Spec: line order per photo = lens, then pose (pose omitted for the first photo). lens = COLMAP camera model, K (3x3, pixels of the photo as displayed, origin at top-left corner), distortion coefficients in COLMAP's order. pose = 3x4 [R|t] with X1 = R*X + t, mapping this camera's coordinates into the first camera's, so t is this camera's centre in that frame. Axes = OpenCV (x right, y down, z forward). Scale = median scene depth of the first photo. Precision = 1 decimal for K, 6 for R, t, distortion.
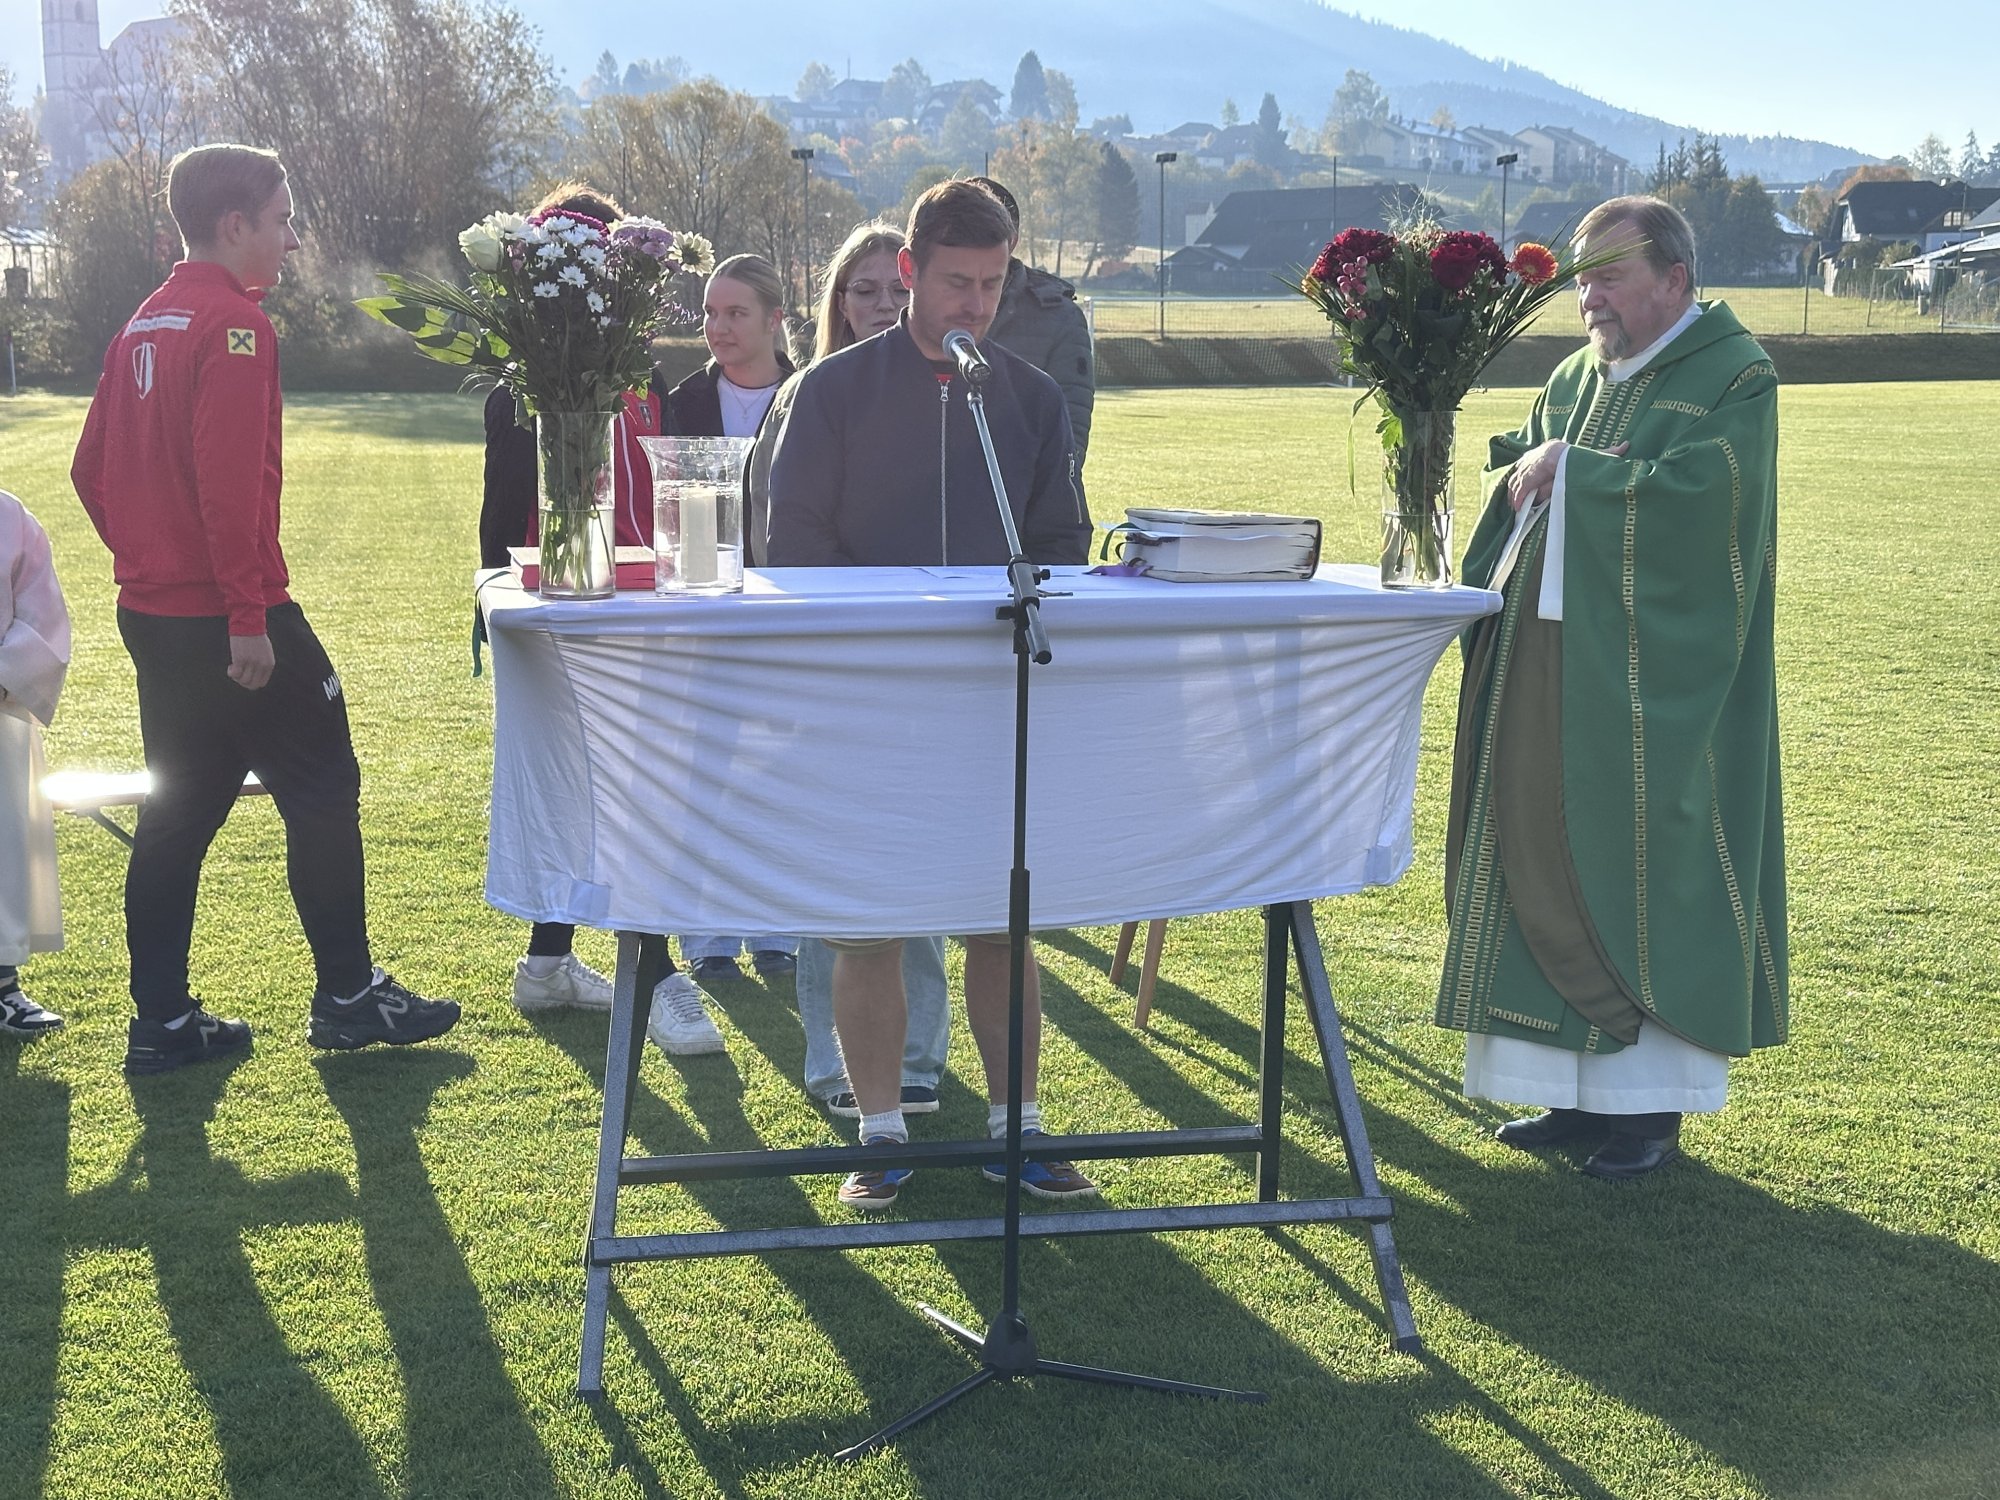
lens RADIAL K [[2882.5, 0, 979.9], [0, 2882.5, 749.9], [0, 0, 1]] dist [0.182609, -0.304546]
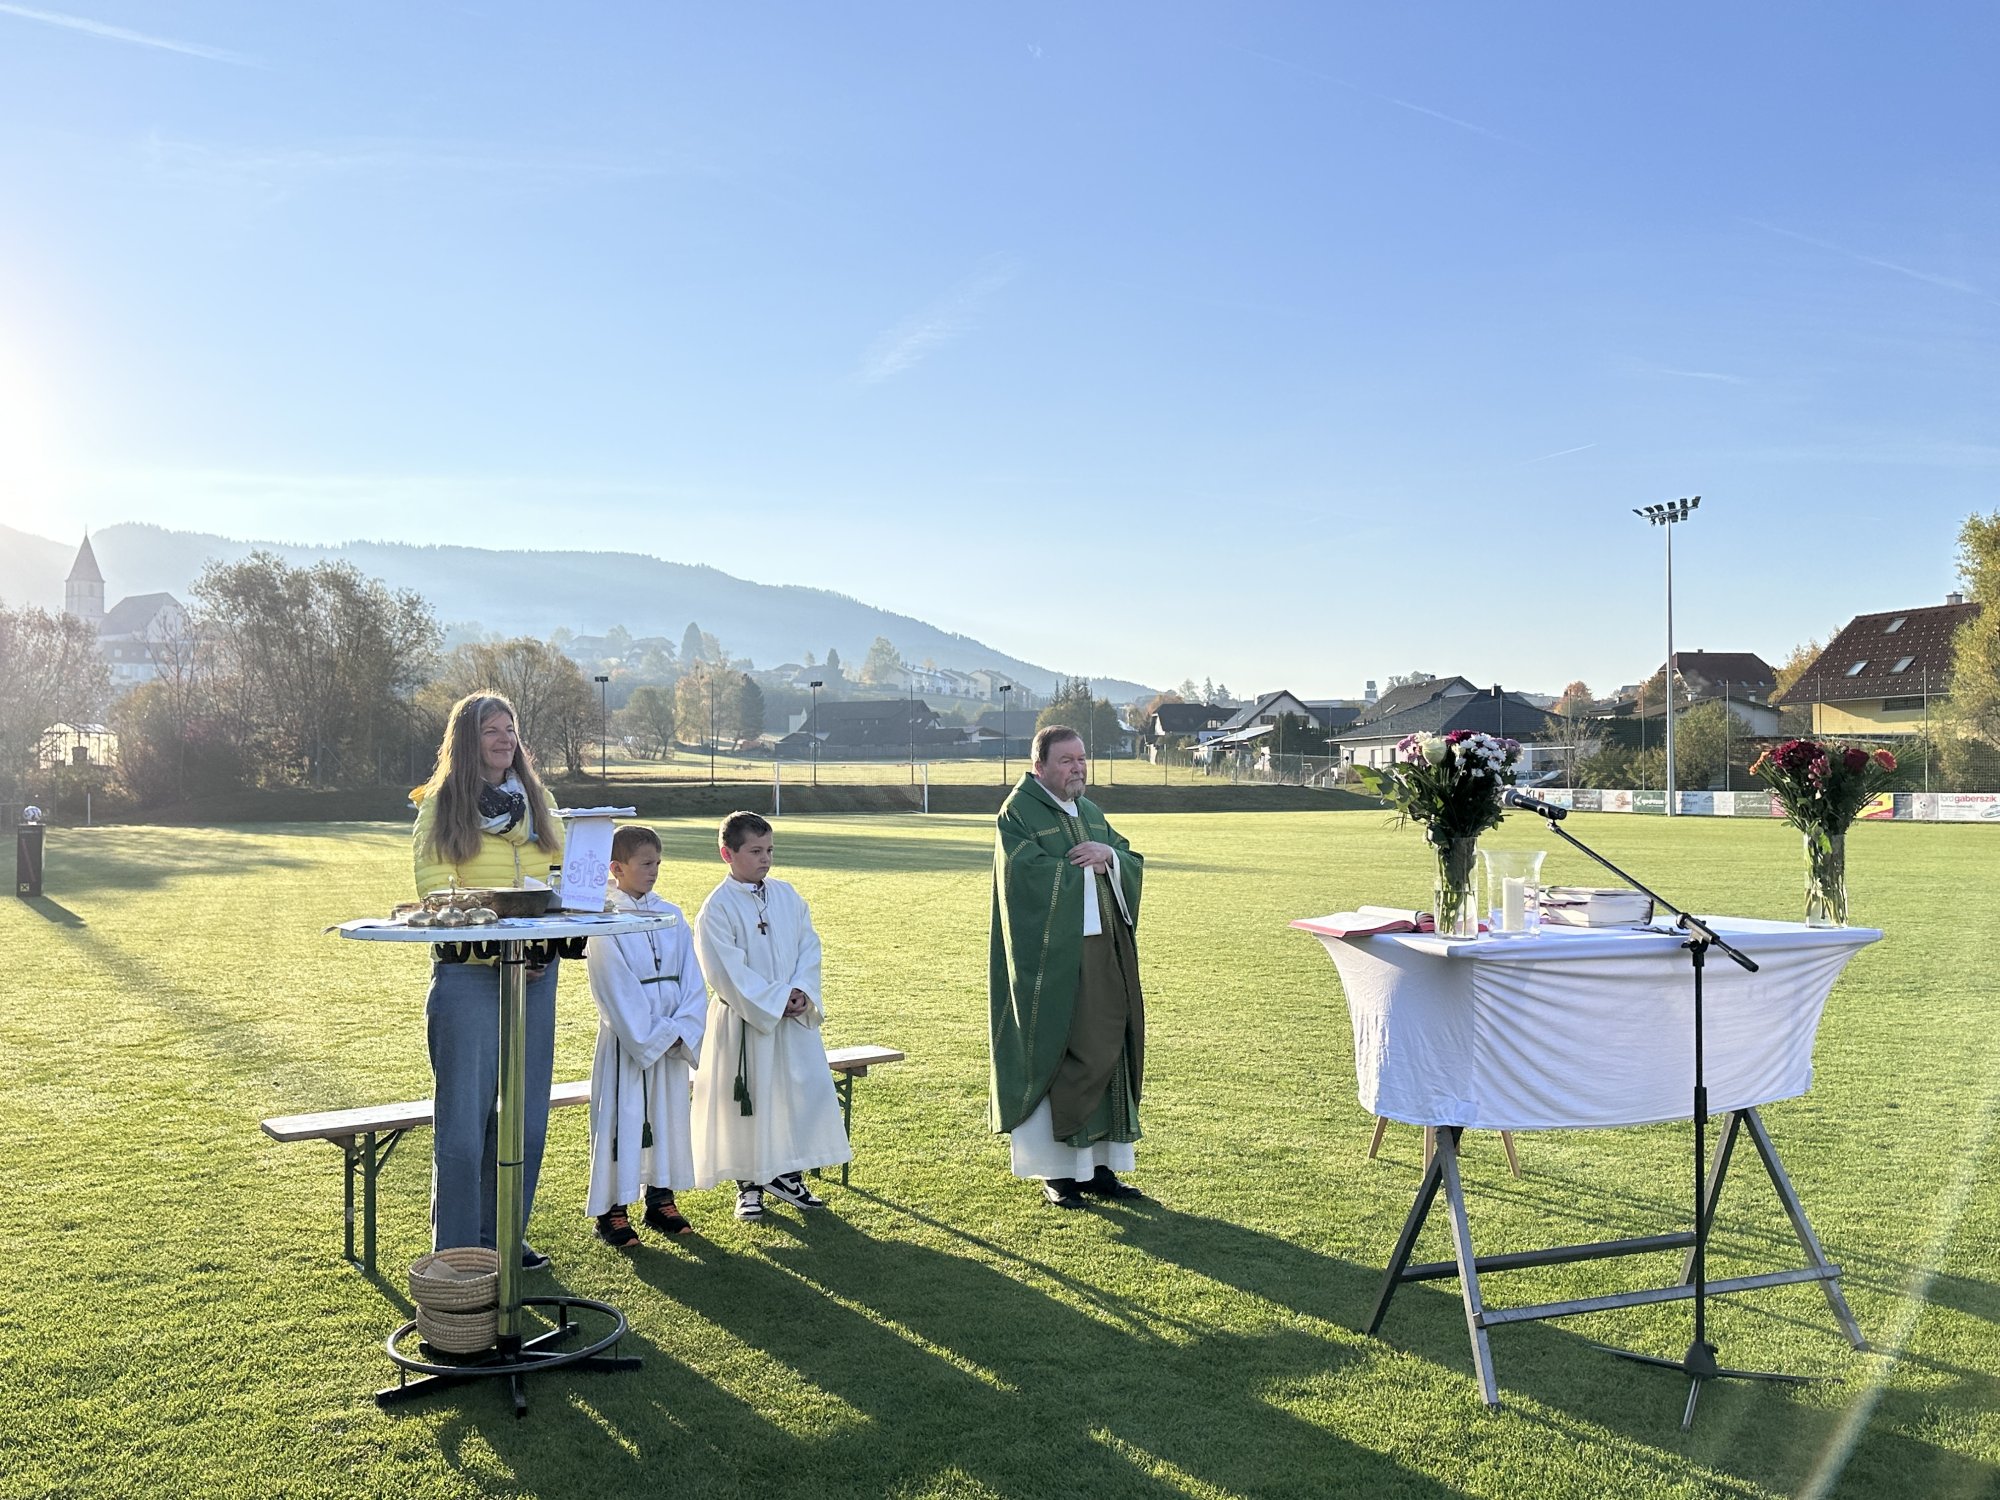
lens RADIAL K [[1687.0, 0, 1002.1], [0, 1687.0, 739.3], [0, 0, 1]] dist [0.189699, -0.390337]
pose [[0.980258, 0.004360, 0.197675, -0.597773], [0.028788, 0.985956, -0.164505, -0.007963], [-0.195616, 0.166948, 0.966366, 0.002364]]
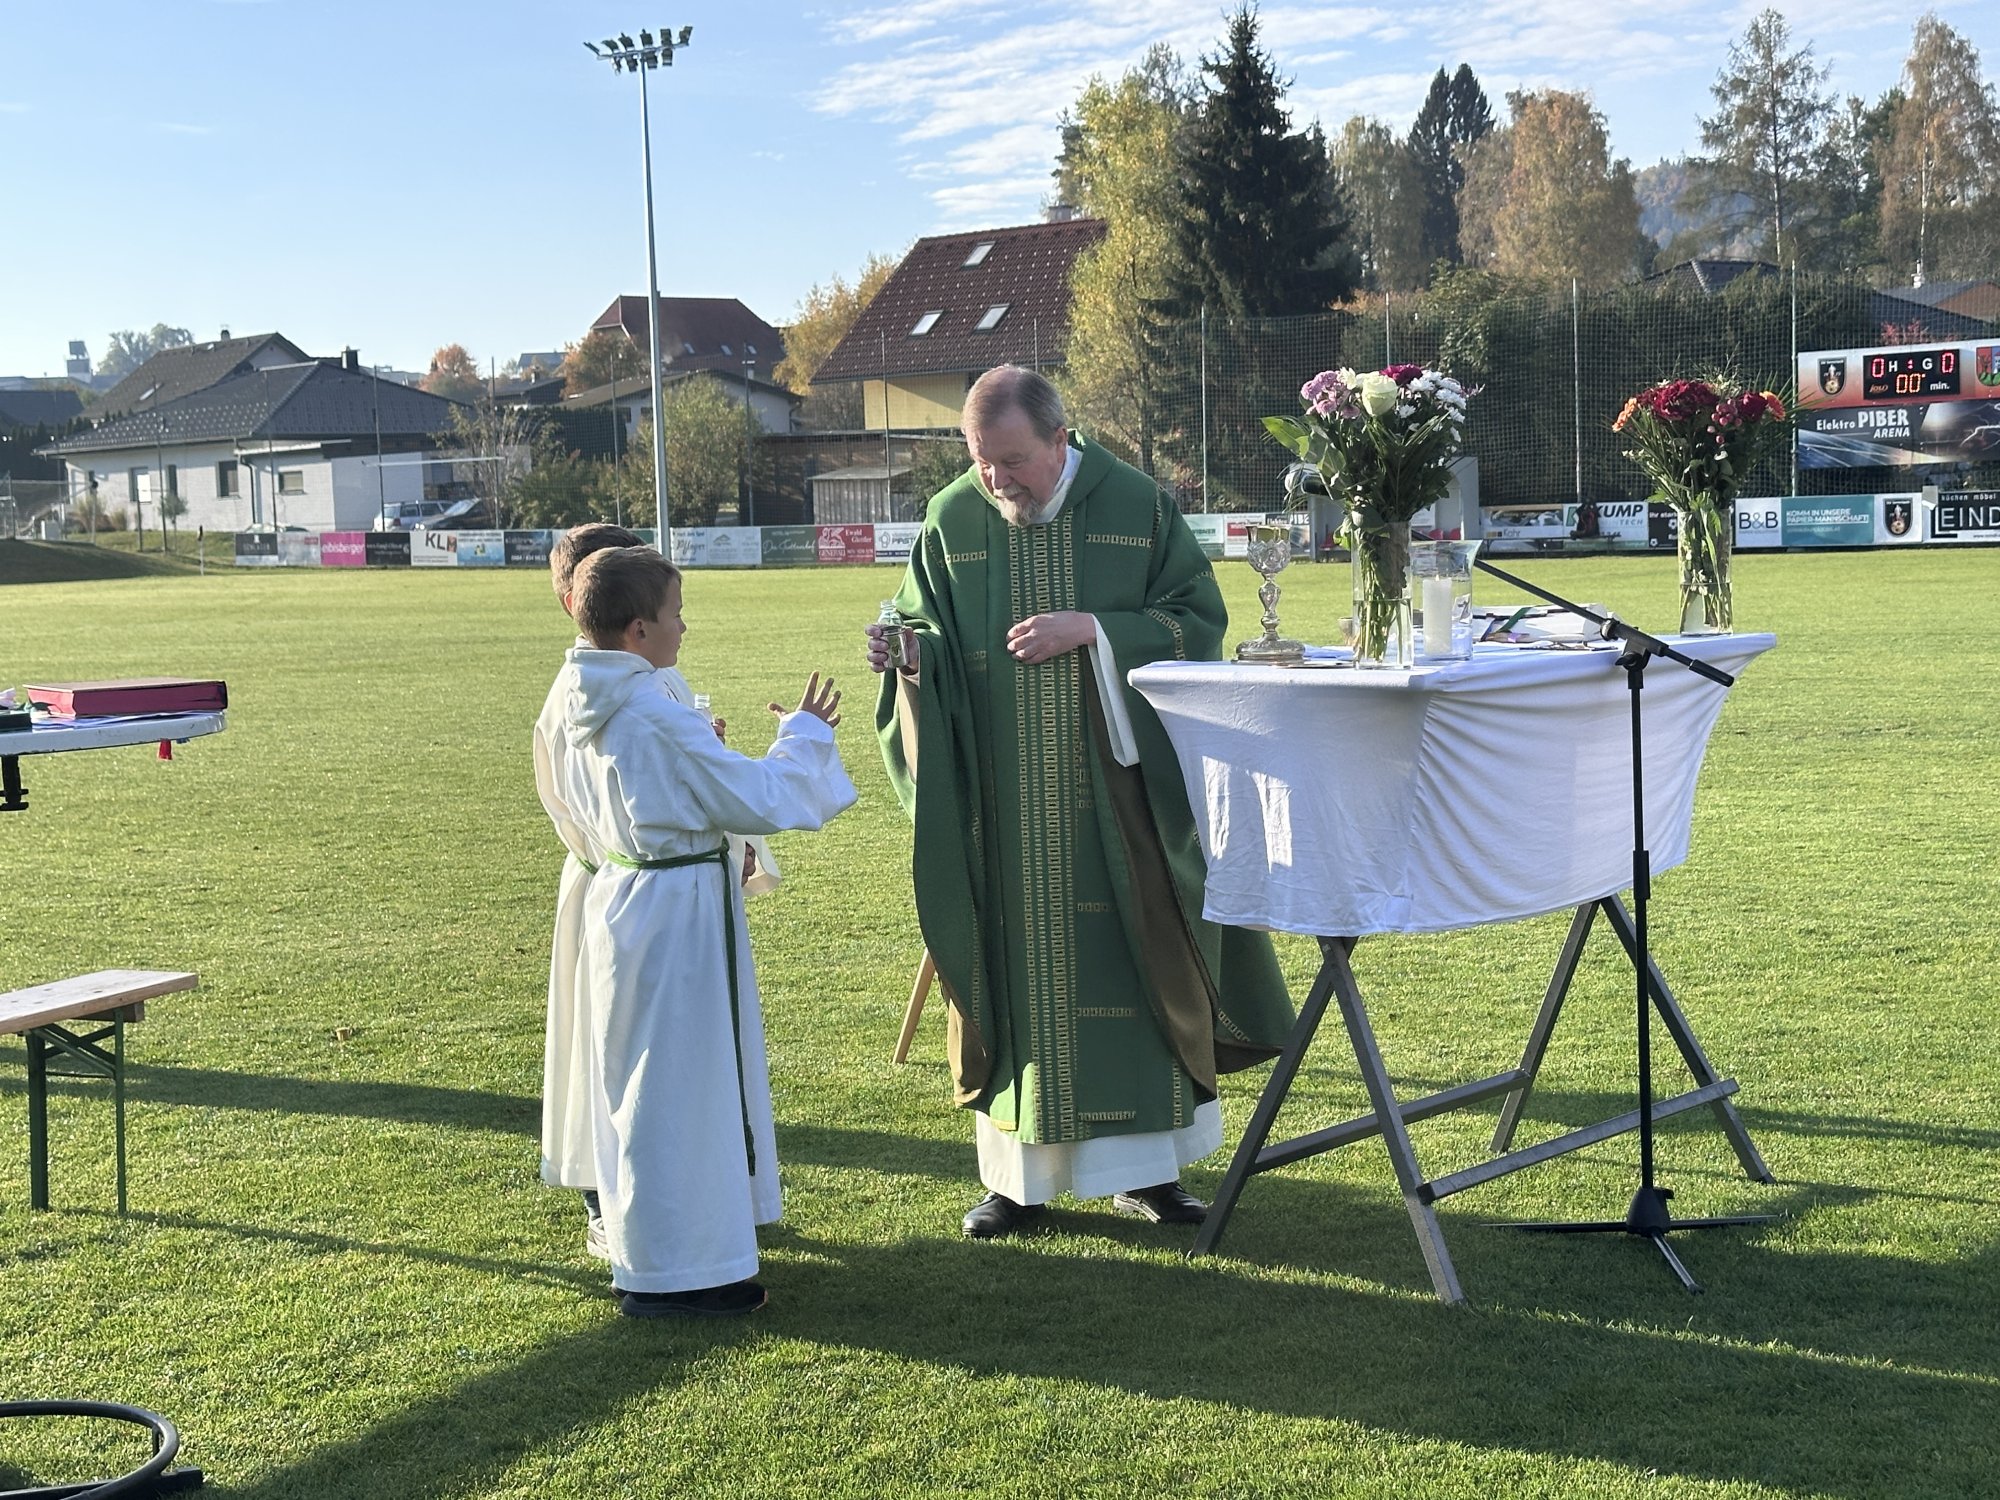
lens RADIAL K [[3067.8, 0, 1016.2], [0, 3067.8, 746.1], [0, 0, 1]] dist [0.170800, -0.179651]
pose [[0.762512, -0.074259, 0.642699, -1.069273], [0.123018, 0.991909, -0.031344, 0.002398], [-0.635171, 0.102964, 0.765478, 0.075263]]
